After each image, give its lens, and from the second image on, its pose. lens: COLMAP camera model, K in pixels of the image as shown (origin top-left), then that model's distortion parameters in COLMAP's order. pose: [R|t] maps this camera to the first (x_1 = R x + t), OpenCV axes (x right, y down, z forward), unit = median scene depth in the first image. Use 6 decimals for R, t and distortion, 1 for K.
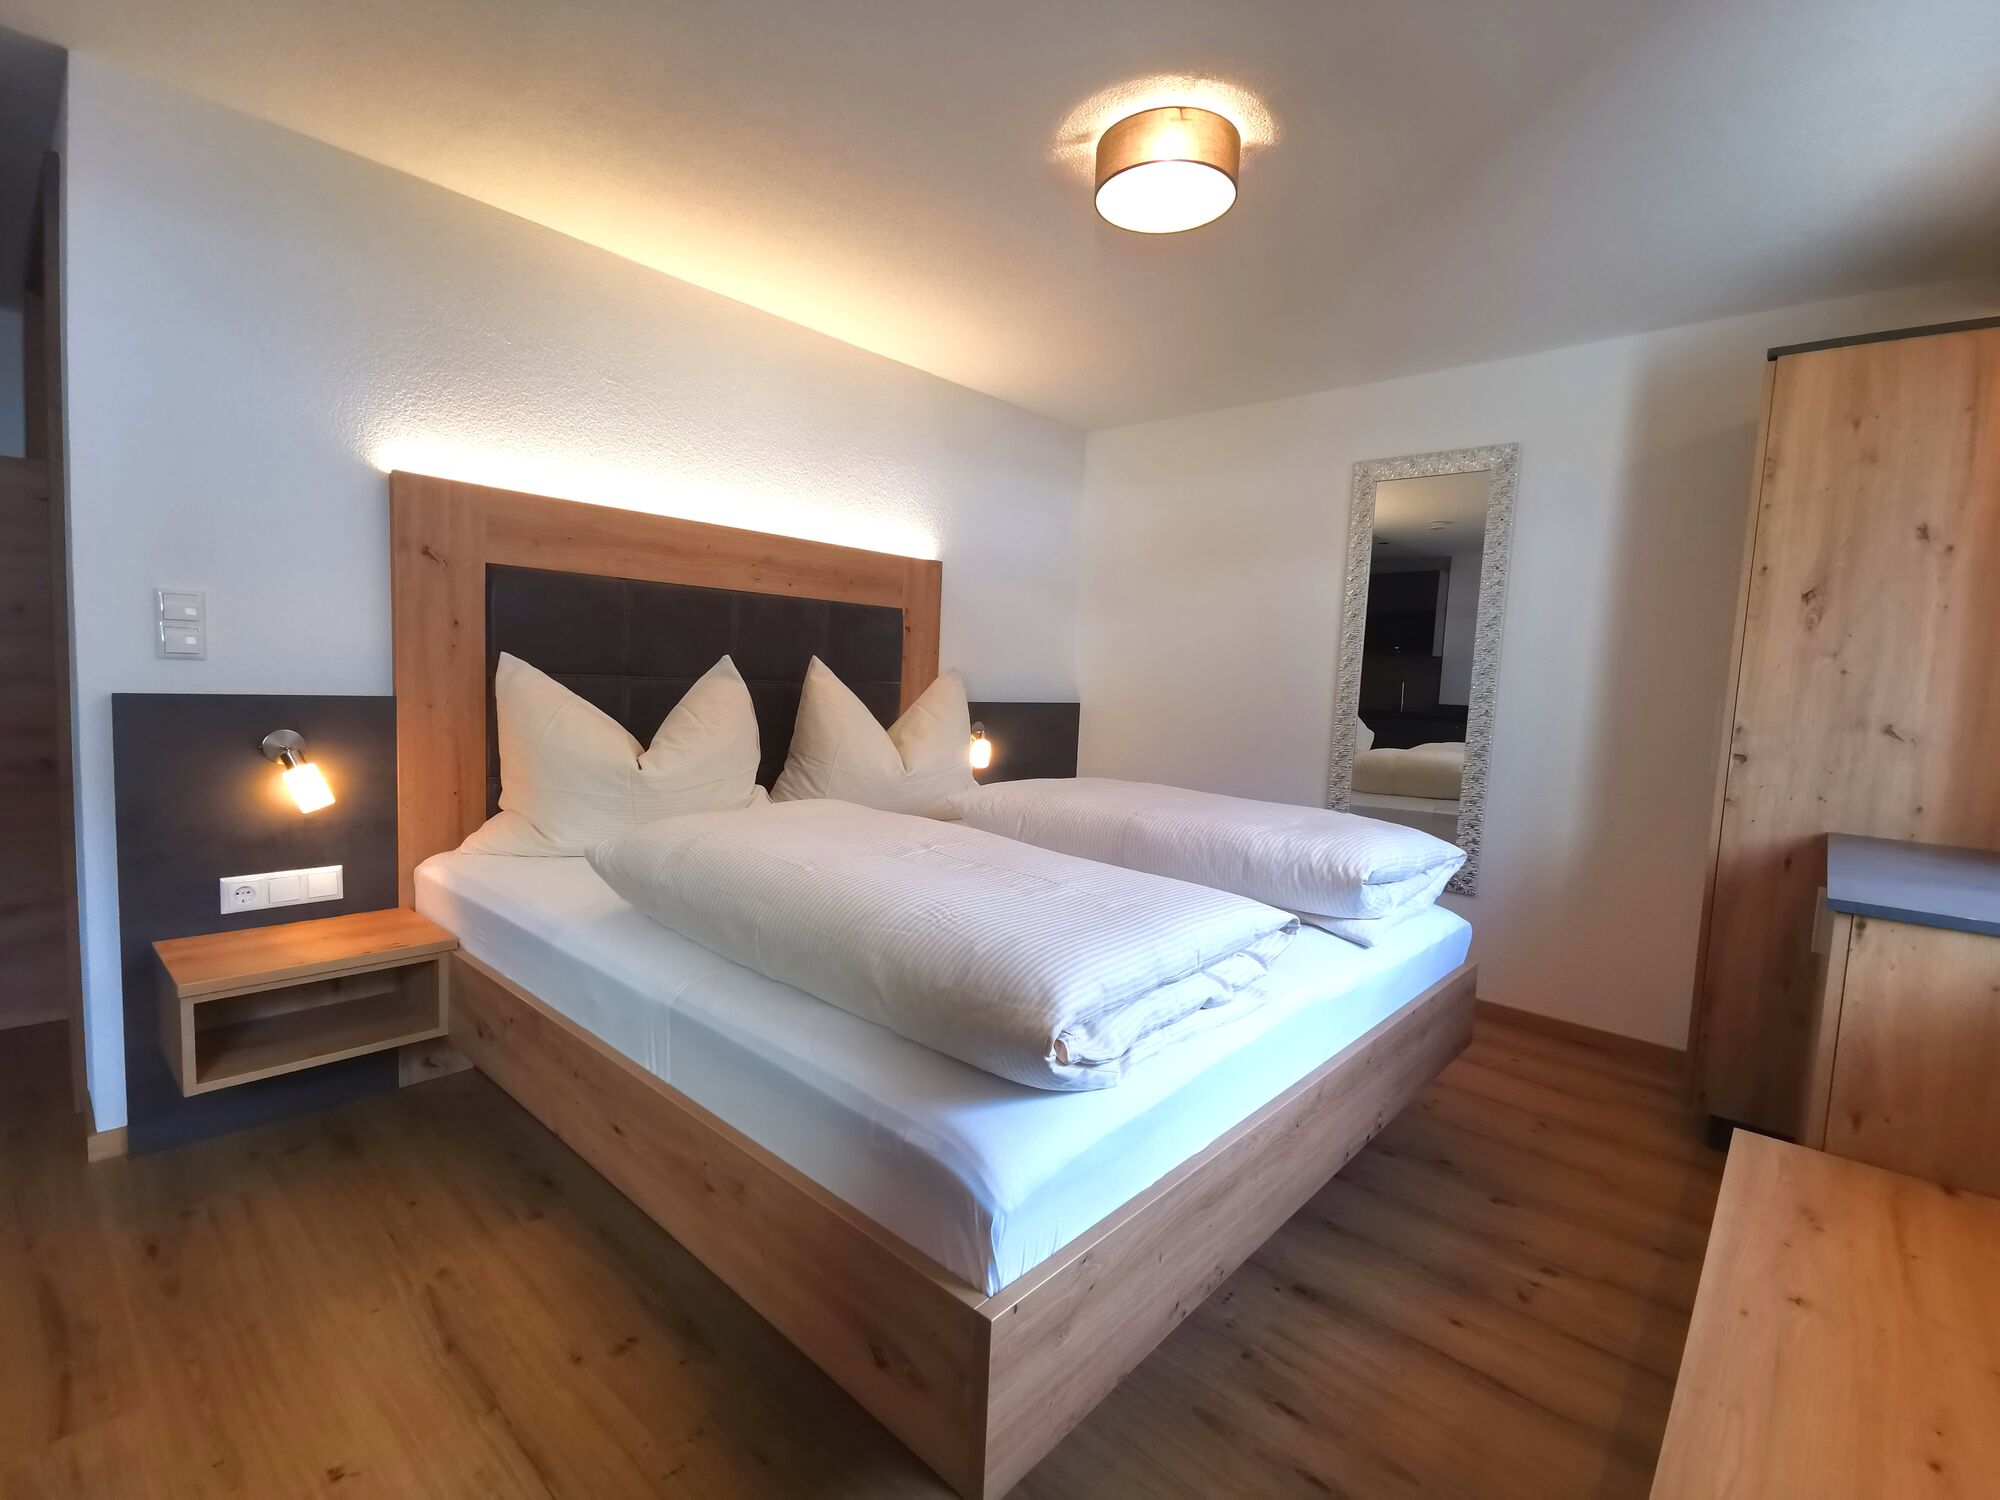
lens RADIAL K [[916.5, 0, 992.9], [0, 916.5, 751.1], [0, 0, 1]] dist [0.017119, -0.011772]
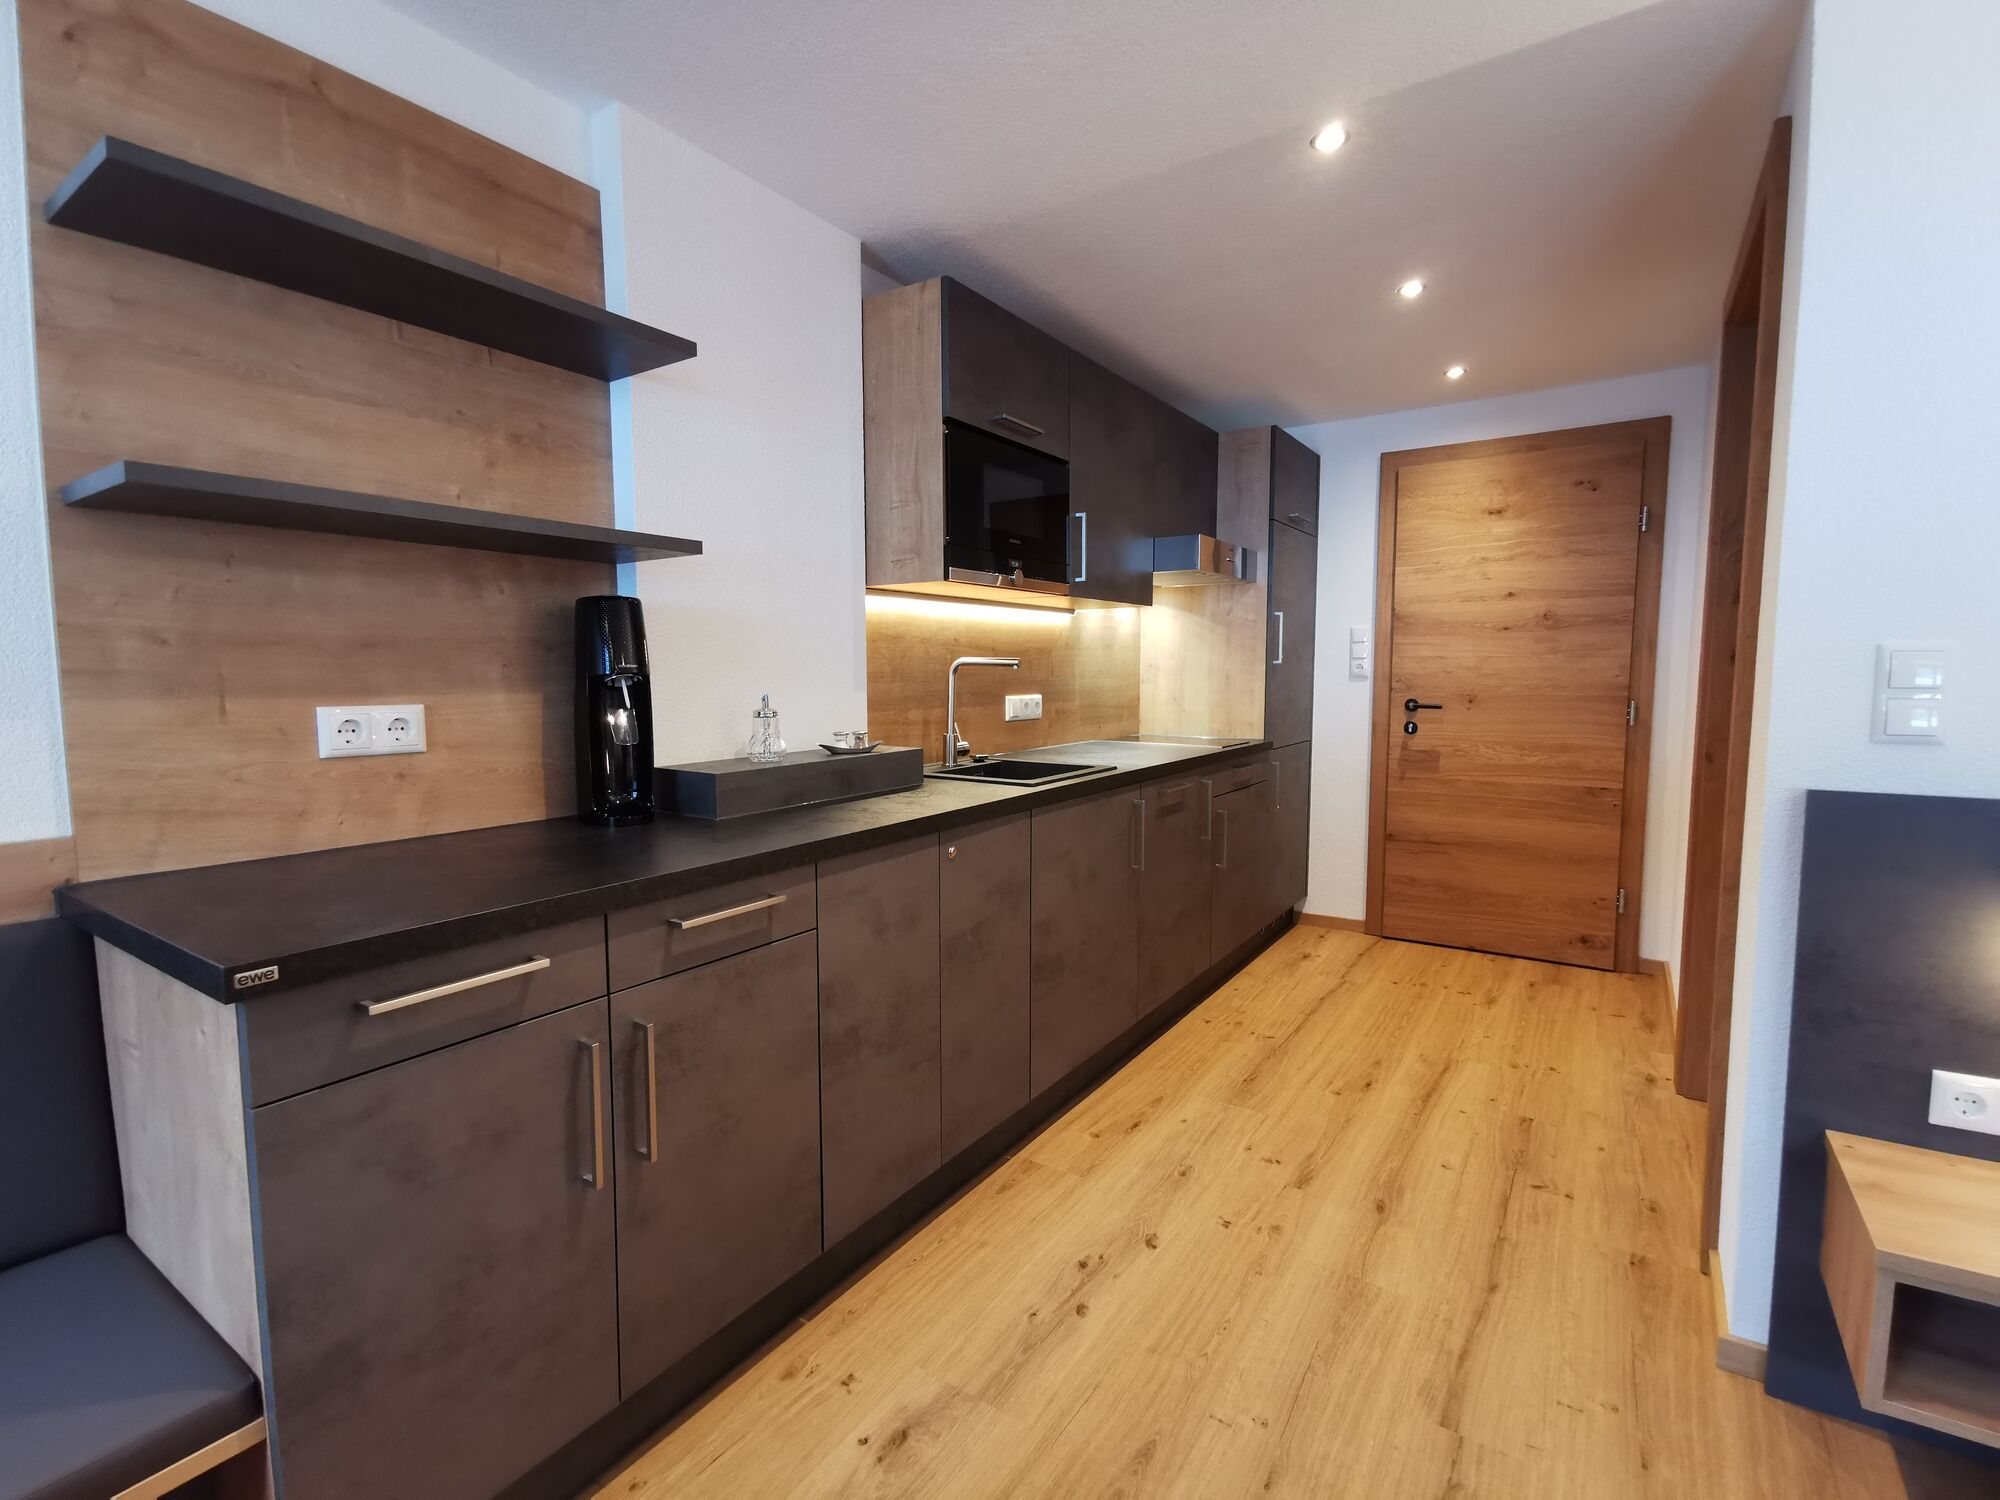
lens RADIAL K [[916.5, 0, 1000.5], [0, 916.5, 748.6], [0, 0, 1]] dist [0.017119, -0.011772]
pose [[0.142139, 0.037196, -0.989148, -0.282021], [-0.069335, 0.997213, 0.027536, -0.065125], [0.987415, 0.064668, 0.144322, 0.221310]]
